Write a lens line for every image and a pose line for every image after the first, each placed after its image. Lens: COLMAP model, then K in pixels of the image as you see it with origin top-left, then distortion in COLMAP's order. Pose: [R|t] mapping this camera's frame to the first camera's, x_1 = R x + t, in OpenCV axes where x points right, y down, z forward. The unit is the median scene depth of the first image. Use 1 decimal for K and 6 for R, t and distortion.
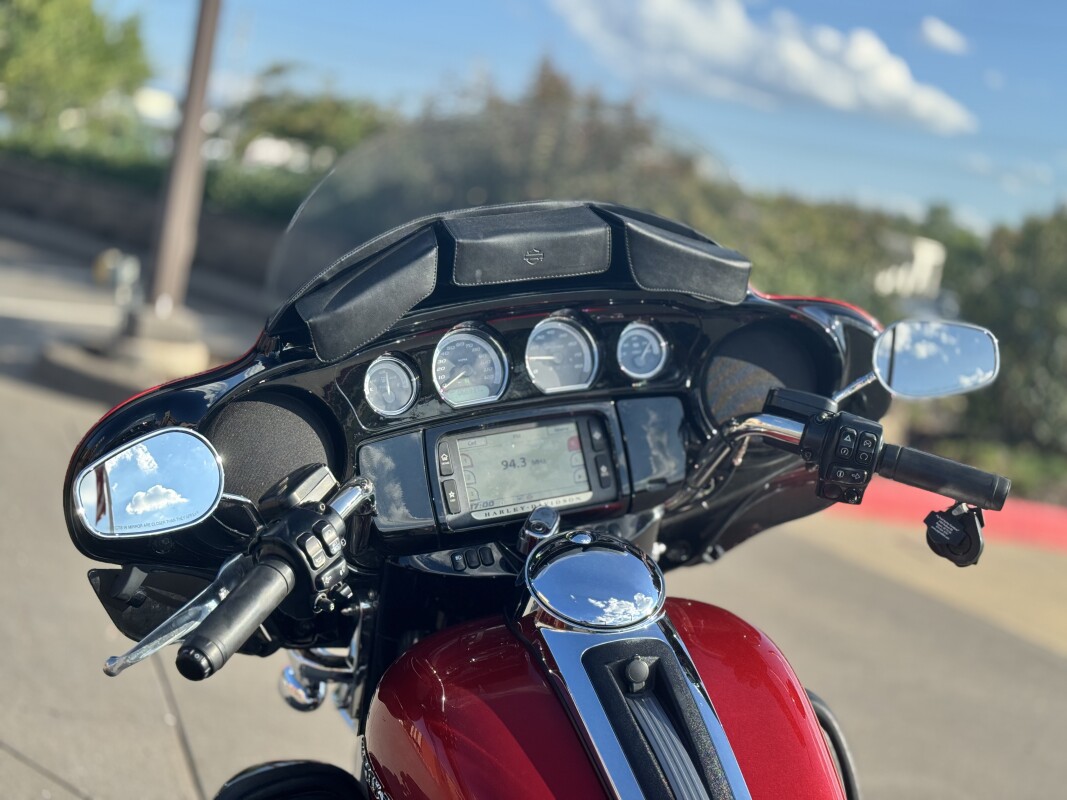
lens RADIAL K [[1490.0, 0, 538.7], [0, 1490.0, 429.8], [0, 0, 1]] dist [0.228083, -0.947851]
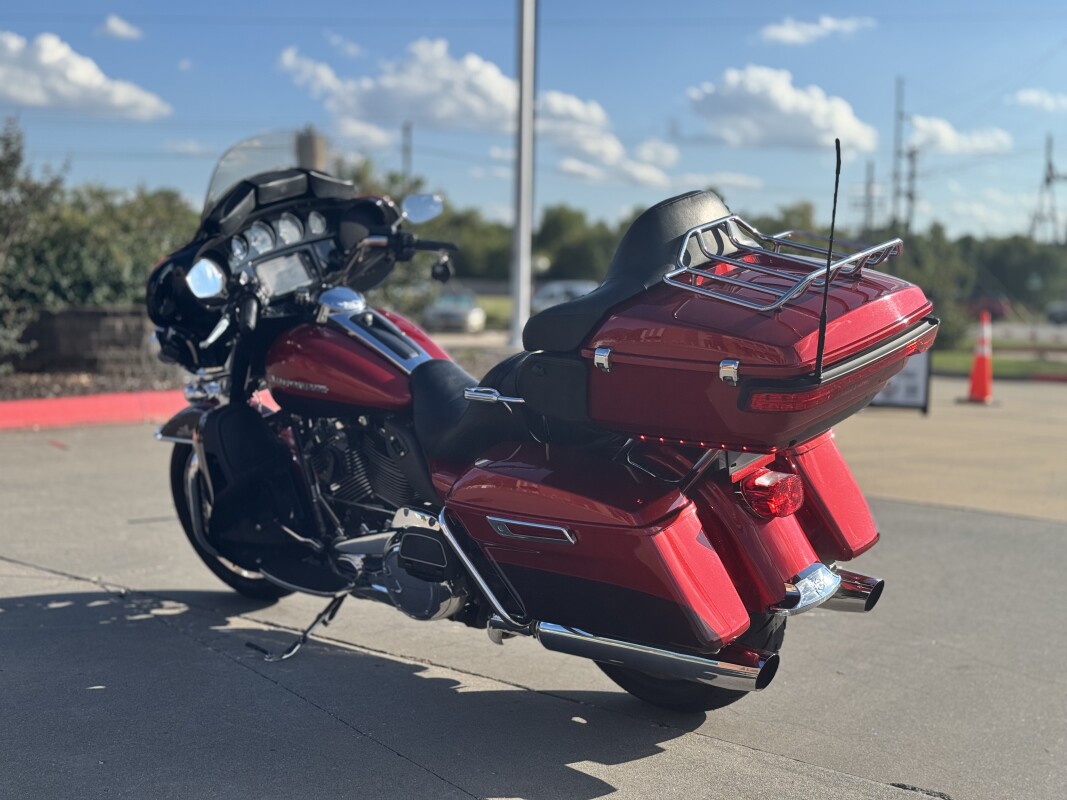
lens RADIAL K [[1490.0, 0, 538.7], [0, 1490.0, 429.8], [0, 0, 1]] dist [0.228083, -0.947851]
pose [[0.862831, -0.215969, 0.457035, -0.876807], [0.212504, 0.975335, 0.059705, 0.226020], [-0.458656, 0.045607, 0.887443, -1.488213]]
